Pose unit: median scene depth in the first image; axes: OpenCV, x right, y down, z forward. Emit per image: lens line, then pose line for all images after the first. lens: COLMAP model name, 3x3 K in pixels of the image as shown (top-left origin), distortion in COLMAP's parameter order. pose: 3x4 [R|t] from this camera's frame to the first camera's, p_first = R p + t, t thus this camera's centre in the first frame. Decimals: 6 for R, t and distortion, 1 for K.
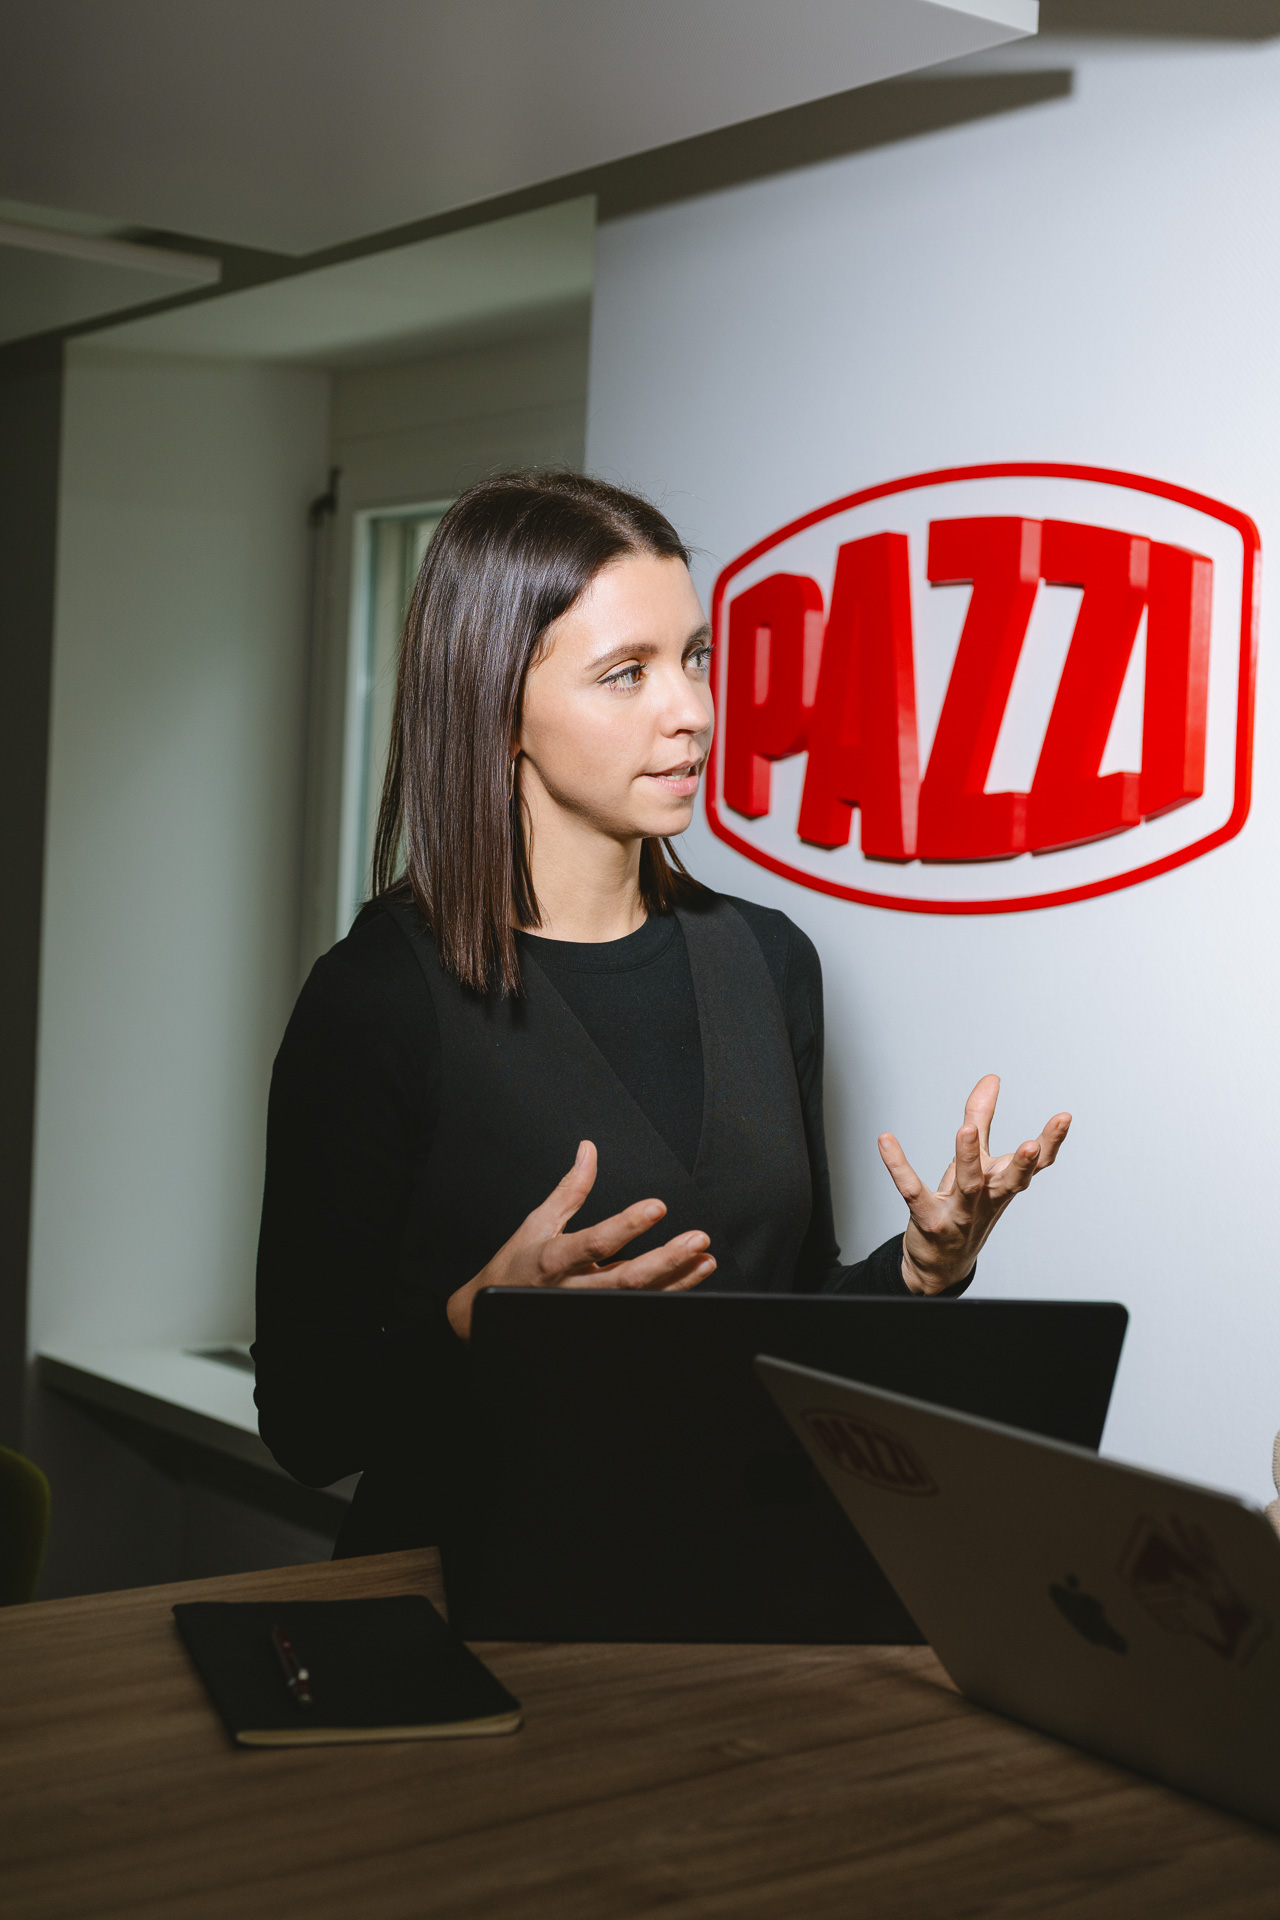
lens RADIAL K [[3268.9, 0, 640.0], [0, 3268.9, 960.0], [0, 0, 1]] dist [0.118637, 0.183114]
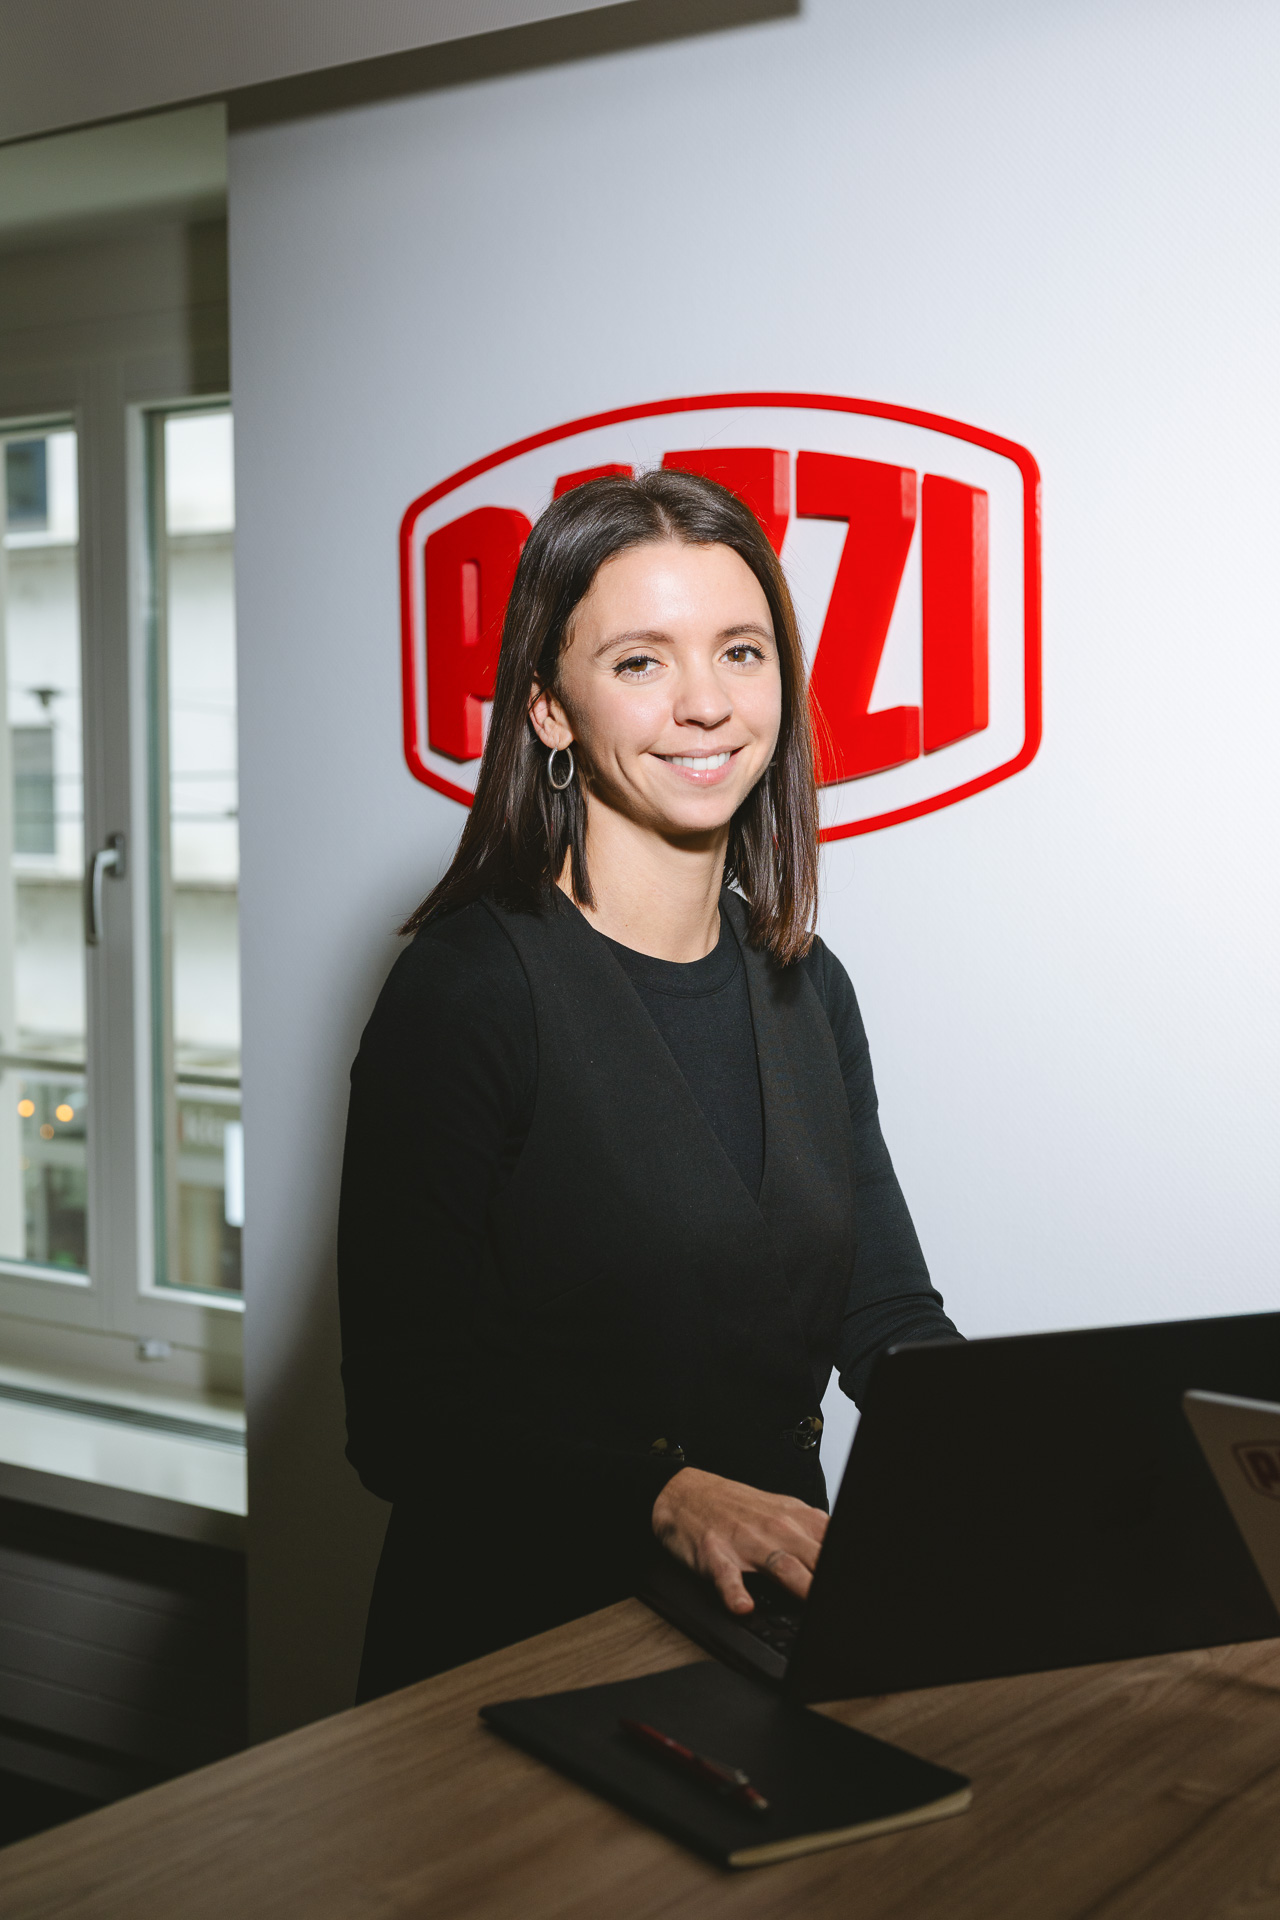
lens RADIAL K [[3268.9, 0, 640.0], [0, 3268.9, 960.0], [0, 0, 1]] dist [0.118637, 0.183114]
pose [[0.950887, -0.072752, 0.300867, -0.234743], [0.057333, 0.996564, 0.059774, -0.044255], [-0.304182, -0.039589, 0.951791, 0.069888]]
